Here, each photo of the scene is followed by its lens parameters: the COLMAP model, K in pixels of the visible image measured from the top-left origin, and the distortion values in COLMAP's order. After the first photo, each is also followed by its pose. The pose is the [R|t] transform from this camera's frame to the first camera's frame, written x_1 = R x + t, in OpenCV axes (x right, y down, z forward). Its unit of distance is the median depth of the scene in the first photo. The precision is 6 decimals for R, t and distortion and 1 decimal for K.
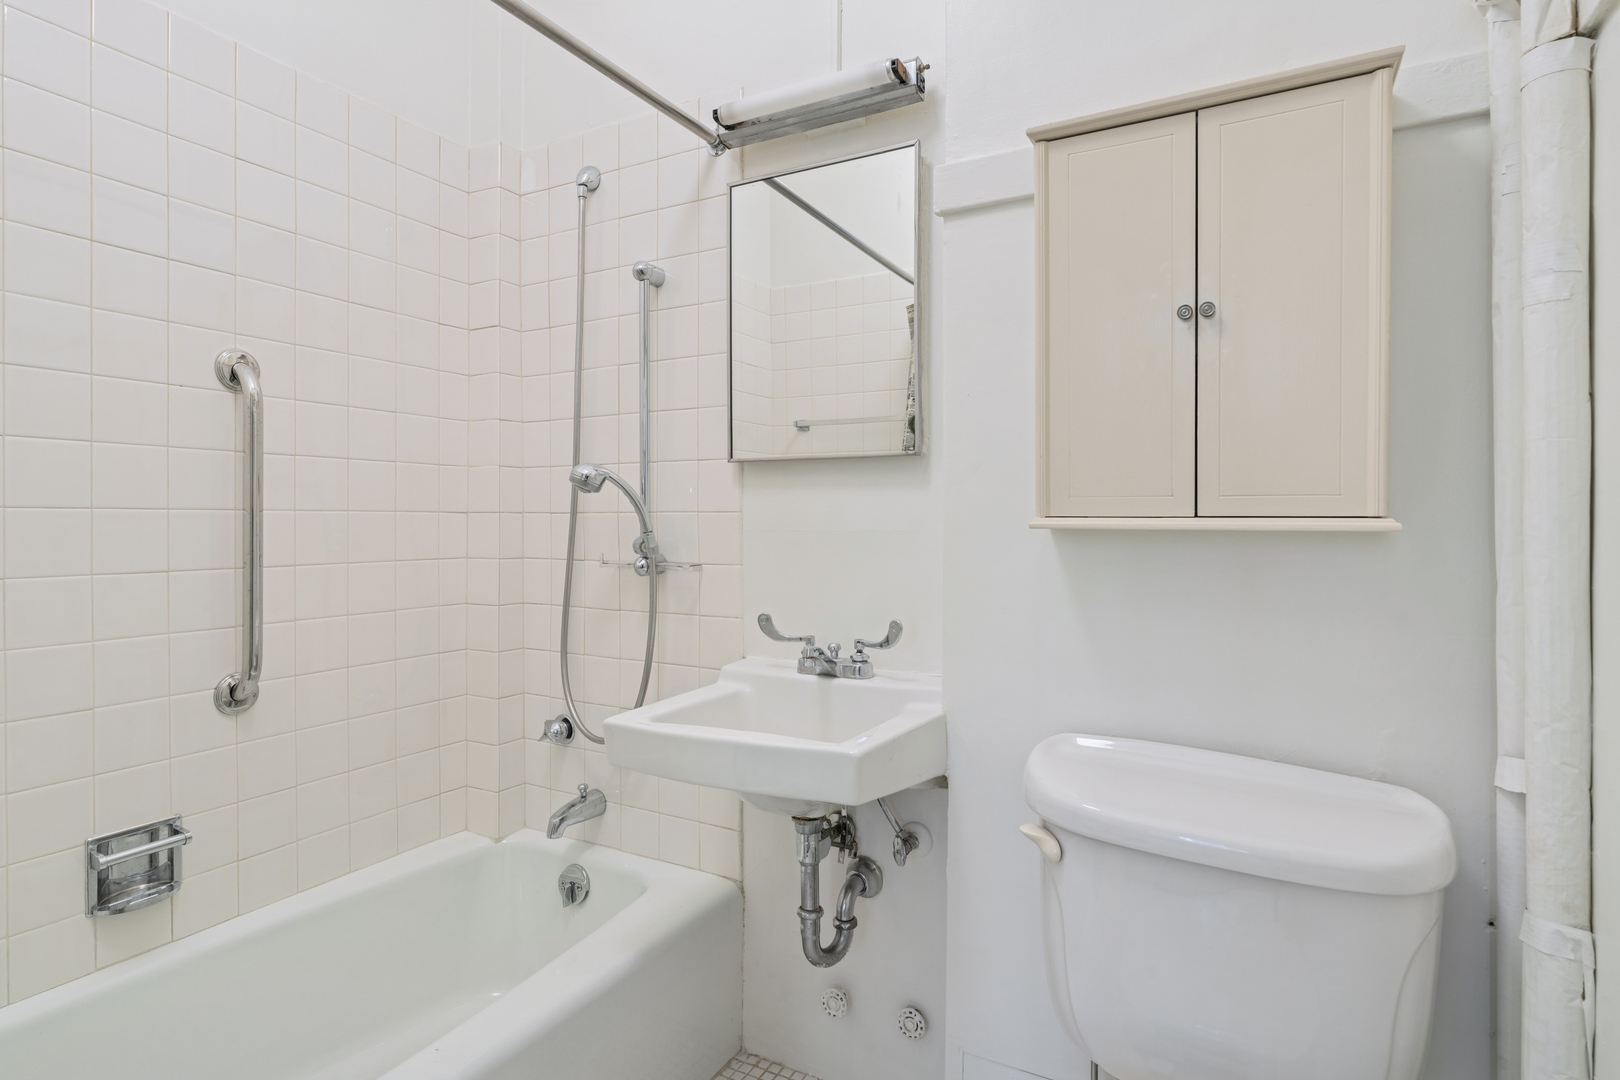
lens RADIAL K [[836.3, 0, 811.4], [0, 836.3, 530.6], [0, 0, 1]] dist [0.003373, 0.000139]
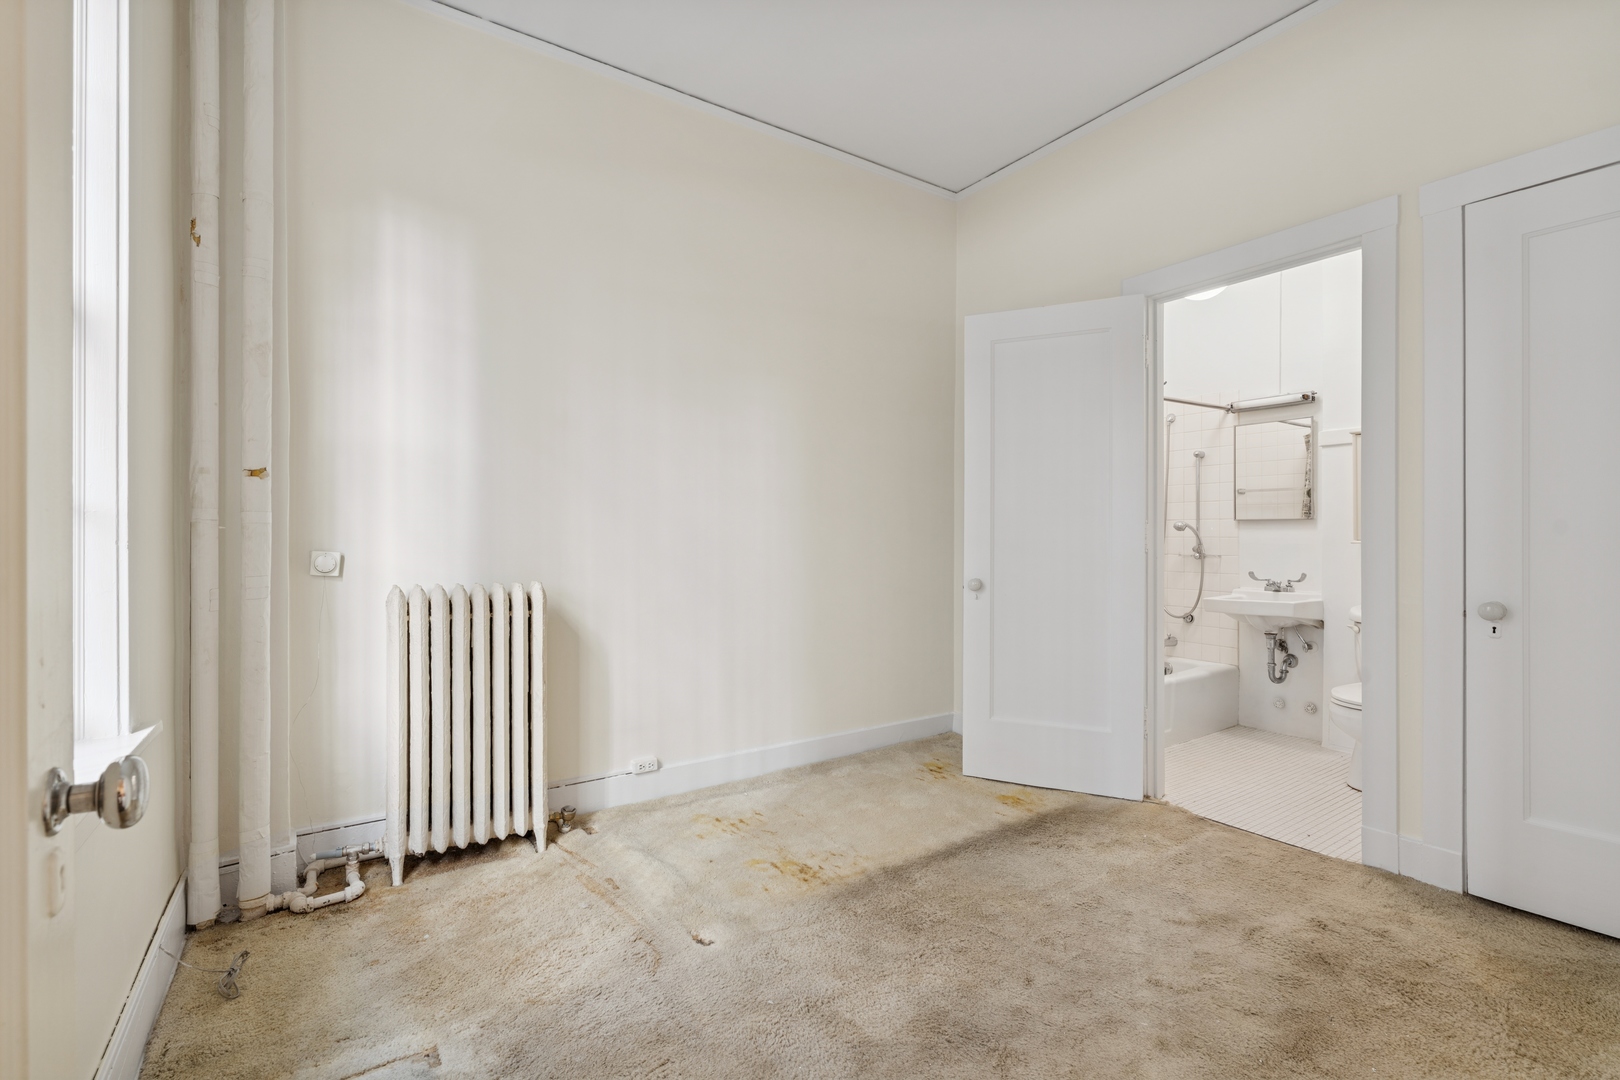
lens RADIAL K [[728.5, 0, 807.8], [0, 728.5, 538.1], [0, 0, 1]] dist [-0.002553, 0.001878]
pose [[0.889340, 0.000536, -0.457245, -0.276724], [-0.005811, 0.999932, -0.010130, 0.015970], [0.457209, 0.011666, 0.889283, -2.059838]]
